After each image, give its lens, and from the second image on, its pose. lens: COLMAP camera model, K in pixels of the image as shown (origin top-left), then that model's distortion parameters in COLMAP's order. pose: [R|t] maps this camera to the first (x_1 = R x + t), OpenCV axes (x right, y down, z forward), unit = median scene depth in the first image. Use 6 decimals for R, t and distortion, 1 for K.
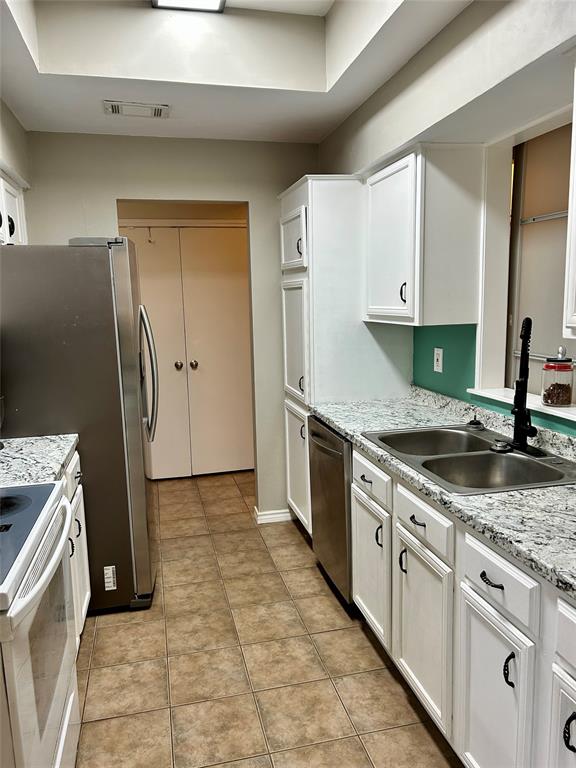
lens RADIAL K [[577.1, 0, 287.4], [0, 577.1, 386.6], [0, 0, 1]] dist [0.033956, -0.007152]
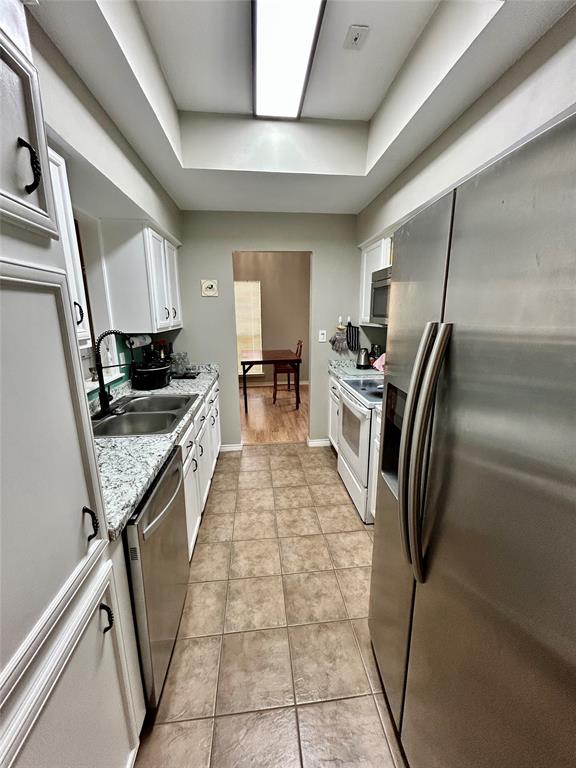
lens RADIAL K [[309.9, 0, 289.1], [0, 309.9, 384.2], [0, 0, 1]] dist [-0.001917, 0.001861]
pose [[-0.990787, 0.010226, 0.135042, -0.200384], [0.059831, 0.927611, 0.368725, -0.229953], [-0.121496, 0.373408, -0.919677, 1.503565]]
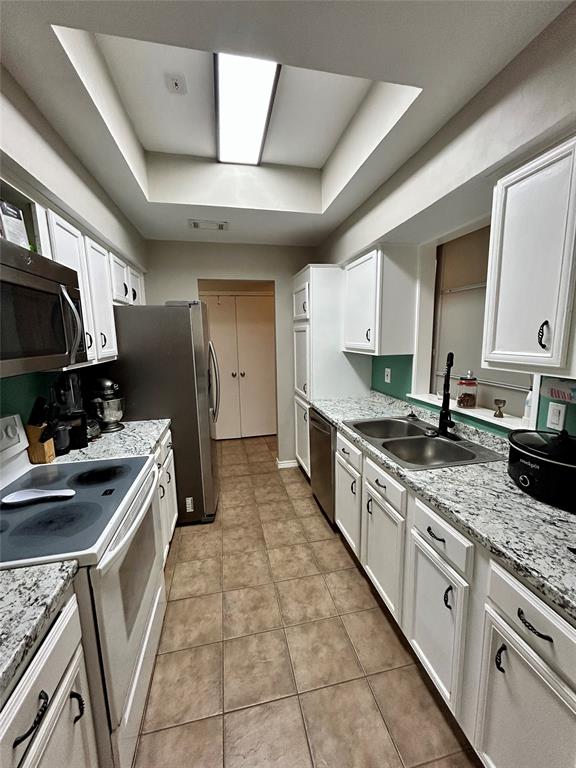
lens RADIAL K [[309.9, 0, 289.1], [0, 309.9, 382.7], [0, 0, 1]] dist [-0.001917, 0.001861]
pose [[0.999729, 0.009379, -0.021318, -0.003130], [-0.009351, 0.999955, 0.001411, -0.027713], [0.021330, -0.001212, 0.999772, 0.125241]]
